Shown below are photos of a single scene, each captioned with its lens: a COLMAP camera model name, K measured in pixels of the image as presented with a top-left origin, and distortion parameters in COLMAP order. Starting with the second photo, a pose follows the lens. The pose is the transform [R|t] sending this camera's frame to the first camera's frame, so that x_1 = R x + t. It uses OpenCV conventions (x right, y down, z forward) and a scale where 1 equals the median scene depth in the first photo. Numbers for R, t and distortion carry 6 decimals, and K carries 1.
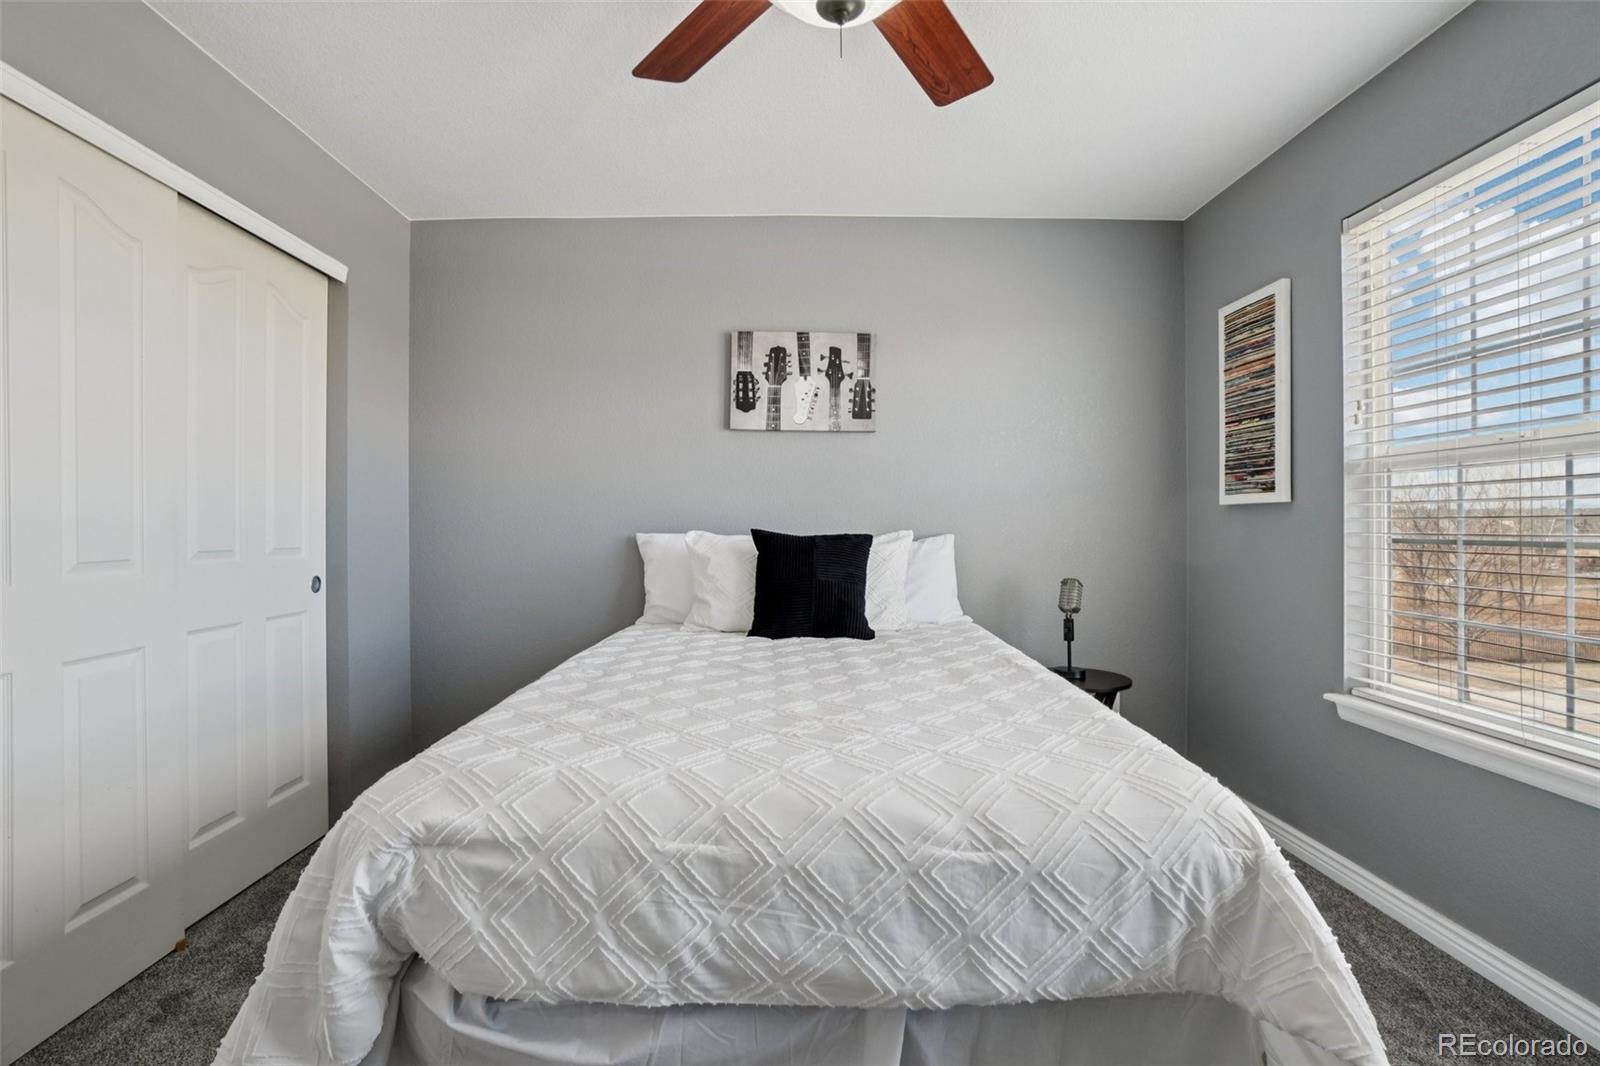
lens RADIAL K [[748.2, 0, 795.7], [0, 748.2, 529.7], [0, 0, 1]] dist [-0.058251, 0.023530]
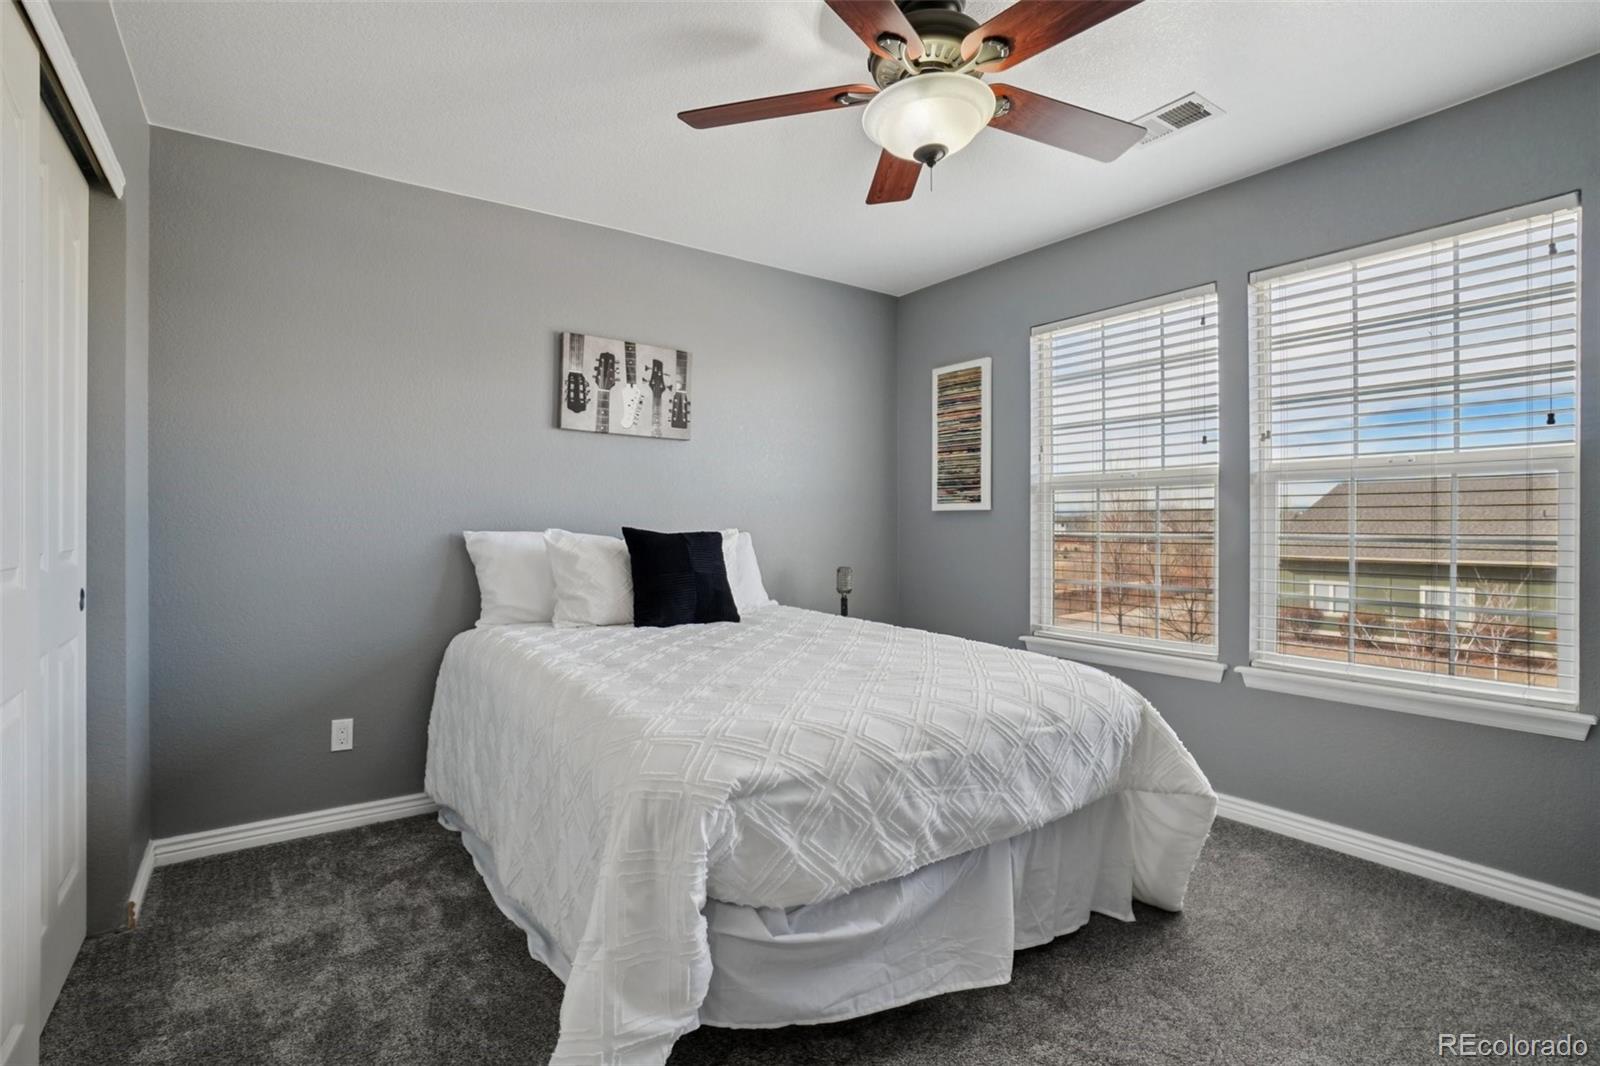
lens RADIAL K [[748.2, 0, 795.7], [0, 748.2, 529.7], [0, 0, 1]] dist [-0.058251, 0.023530]
pose [[0.822615, 0.001331, 0.568598, -0.450848], [-0.001685, 0.999999, 0.000097, 0.002157], [-0.568597, -0.001038, 0.822616, -0.008139]]
